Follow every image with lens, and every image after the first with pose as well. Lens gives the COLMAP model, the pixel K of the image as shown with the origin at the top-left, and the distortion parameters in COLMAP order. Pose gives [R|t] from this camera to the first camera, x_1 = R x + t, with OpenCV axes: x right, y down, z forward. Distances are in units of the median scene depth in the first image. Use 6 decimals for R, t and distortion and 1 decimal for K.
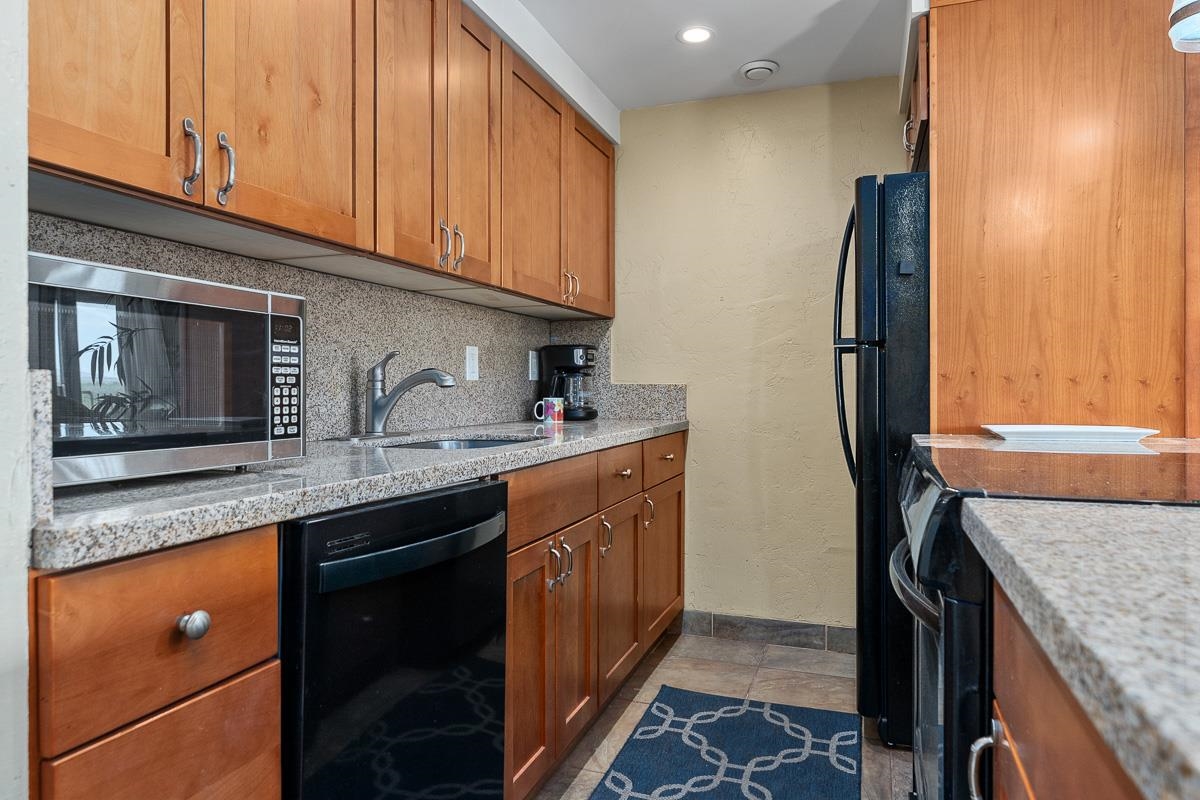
lens RADIAL K [[740.2, 0, 600.7], [0, 740.2, 390.6], [0, 0, 1]] dist [-0.002951, 0.004331]
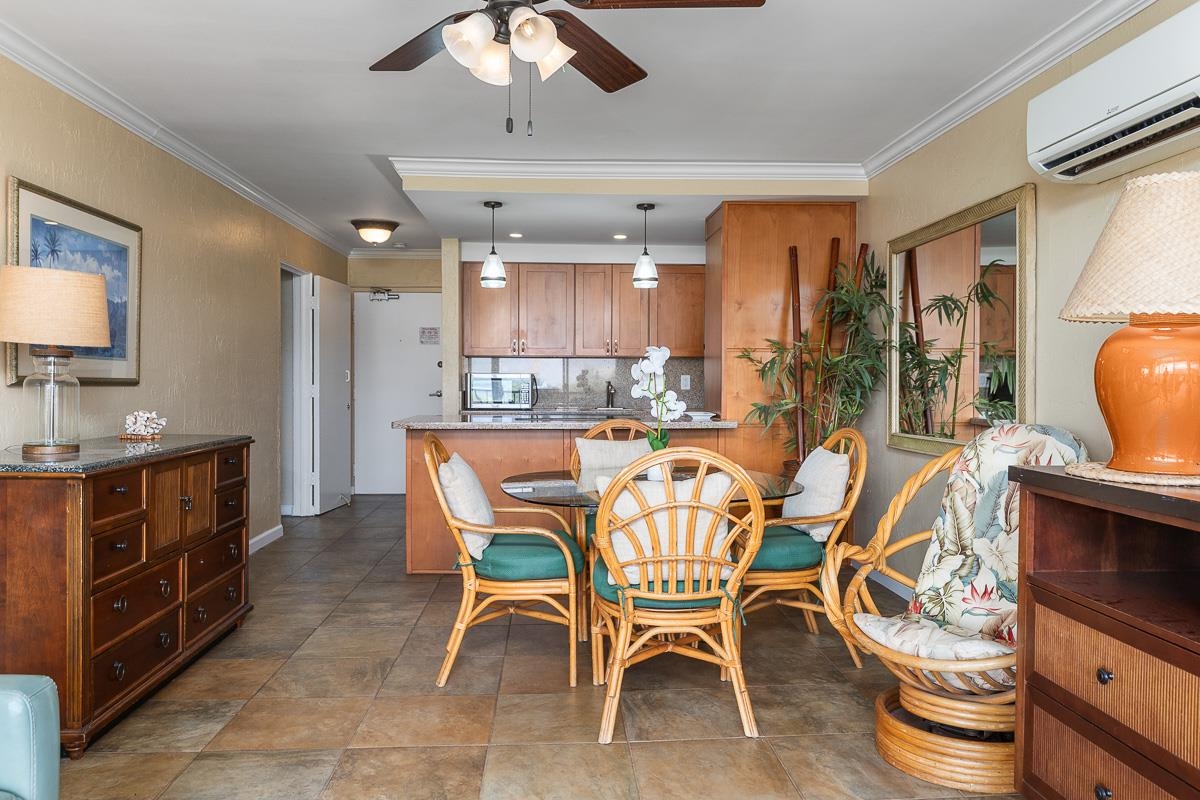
lens RADIAL K [[857.6, 0, 608.7], [0, 857.6, 401.7], [0, 0, 1]] dist [0.000955, -0.004154]
pose [[0.398014, 0.027555, -0.916966, 3.061333], [-0.007396, 0.999613, 0.026829, -0.063109], [0.917350, -0.003897, 0.398063, -0.443800]]
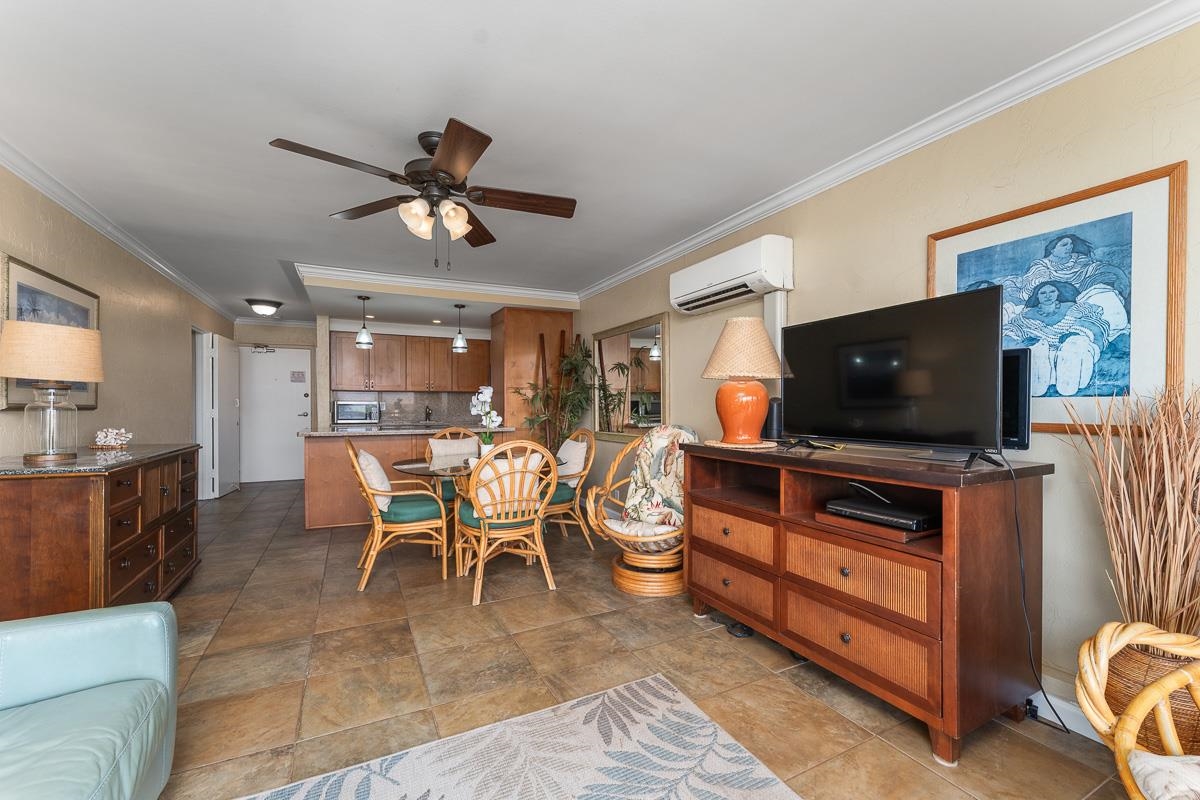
lens RADIAL K [[486.8, 0, 600.5], [0, 486.8, 412.4], [0, 0, 1]] dist [0.000345, -0.000239]
pose [[0.725982, 0.013275, -0.687586, 3.040929], [-0.004356, 0.999882, 0.014705, -0.061504], [0.687700, -0.007680, 0.725954, -0.683208]]
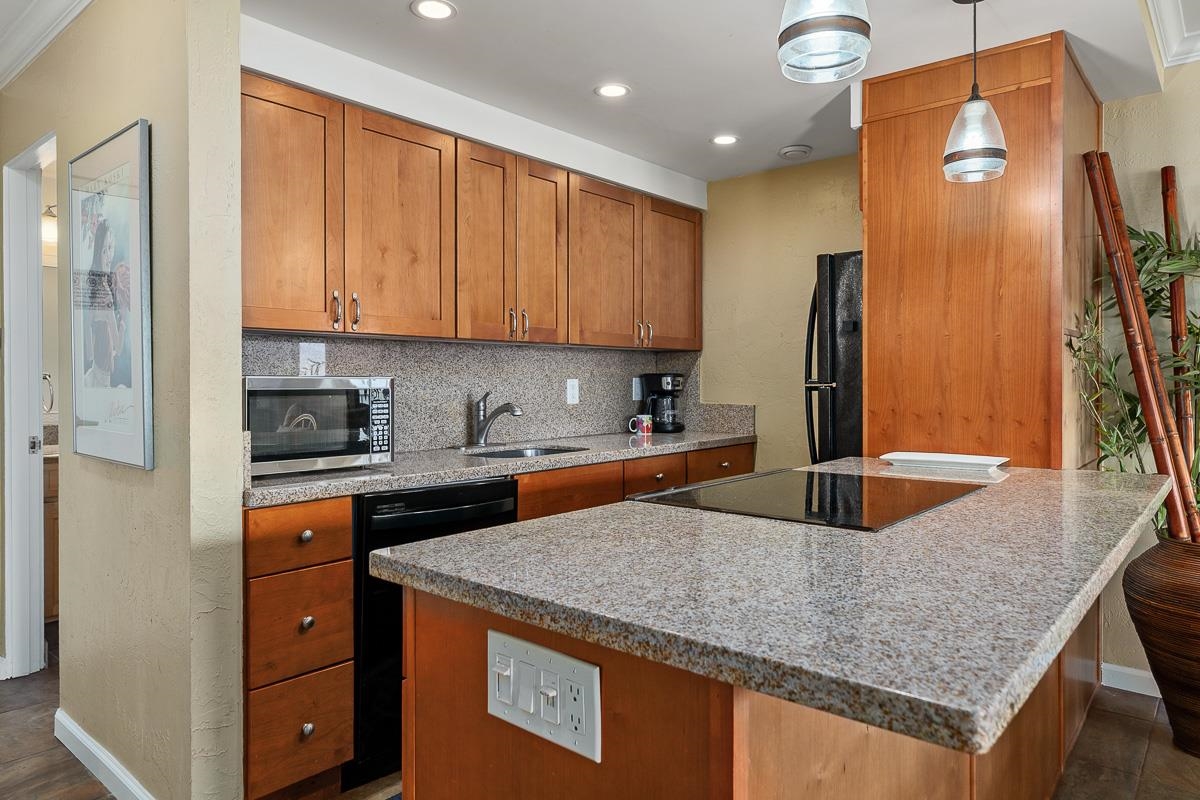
lens RADIAL K [[740.2, 0, 606.2], [0, 740.2, 390.7], [0, 0, 1]] dist [-0.002951, 0.004331]
pose [[0.936897, 0.004458, -0.349576, 0.497474], [-0.000204, 0.999926, 0.012203, -0.074603], [0.349604, -0.011362, 0.936829, -0.370614]]
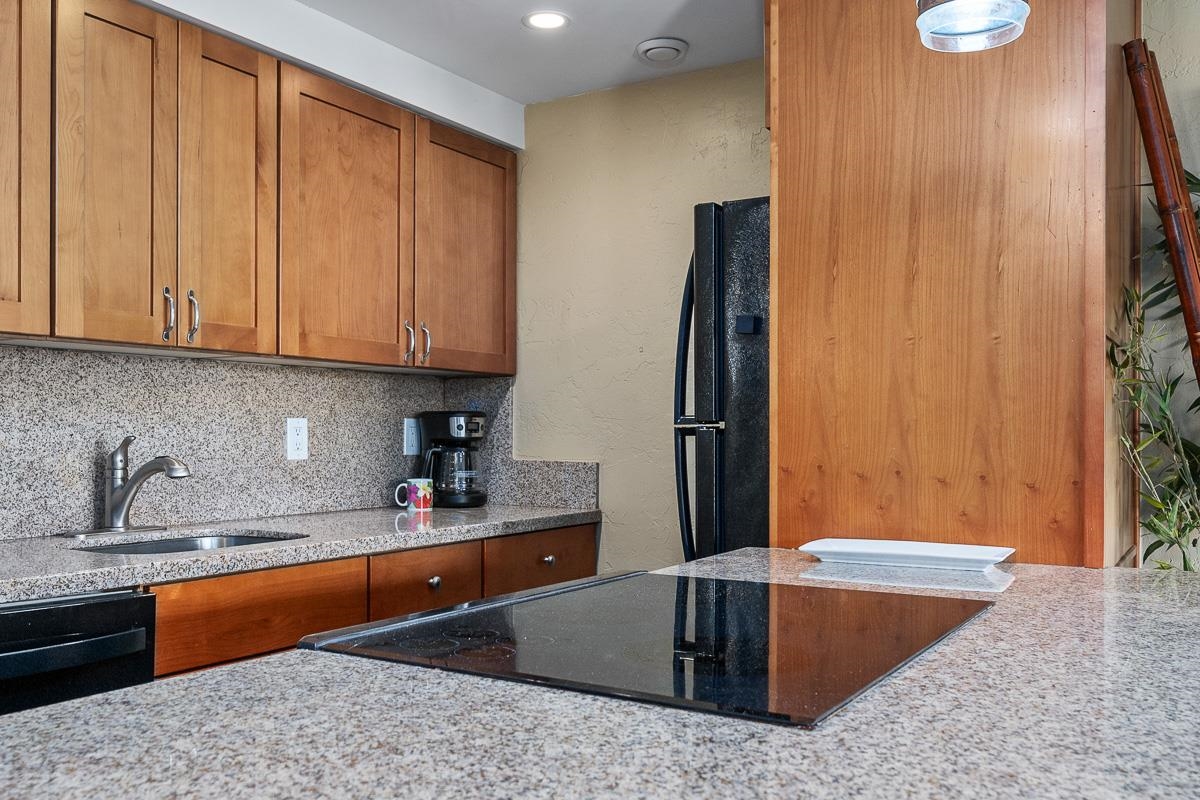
lens RADIAL K [[1038.8, 0, 529.6], [0, 1038.8, 444.0], [0, 0, 1]] dist [0.002426, 0.002930]
pose [[0.970691, 0.005982, -0.240256, 0.482119], [-0.004515, 0.999968, 0.006653, -0.054294], [0.240288, -0.005373, 0.970687, -0.086114]]
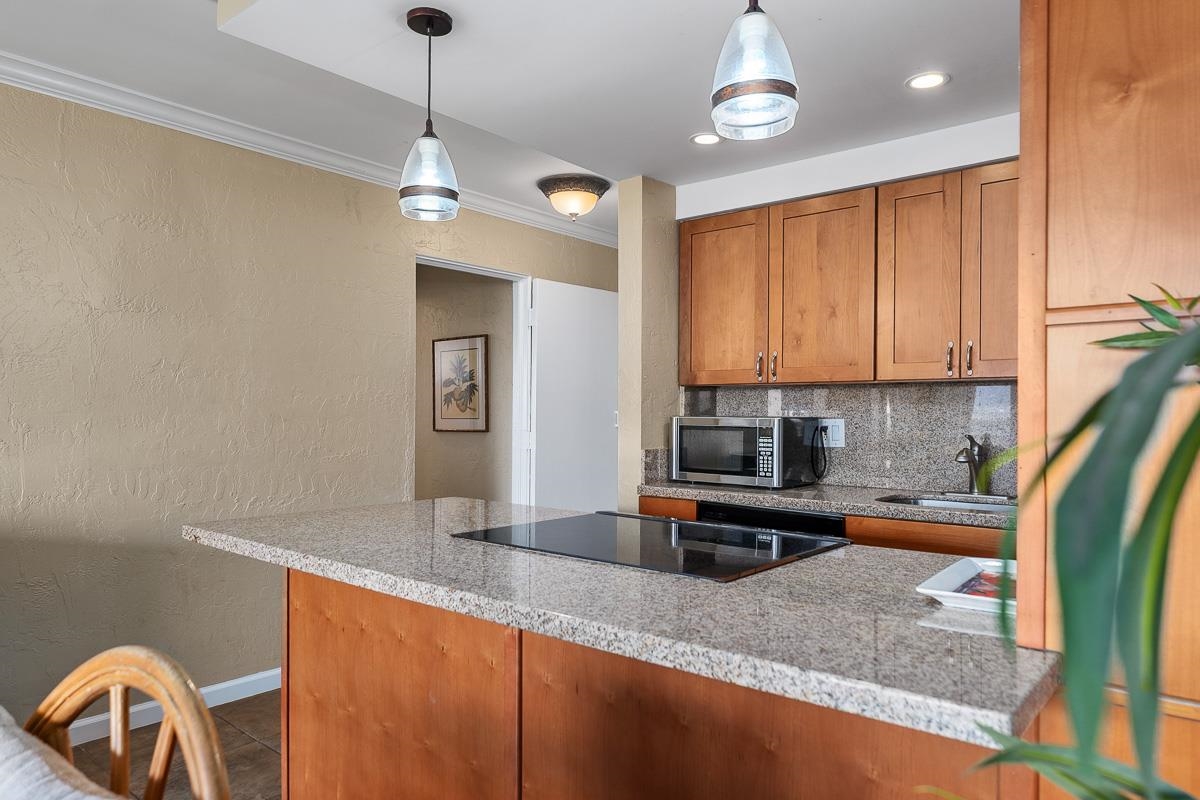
lens RADIAL K [[765.7, 0, 603.8], [0, 765.7, 418.8], [0, 0, 1]] dist [-0.003301, -0.001541]
pose [[-0.341123, 0.004715, -0.940007, 1.326411], [-0.008760, 0.999928, 0.008195, -0.089824], [0.939978, 0.011030, -0.341057, 0.853243]]
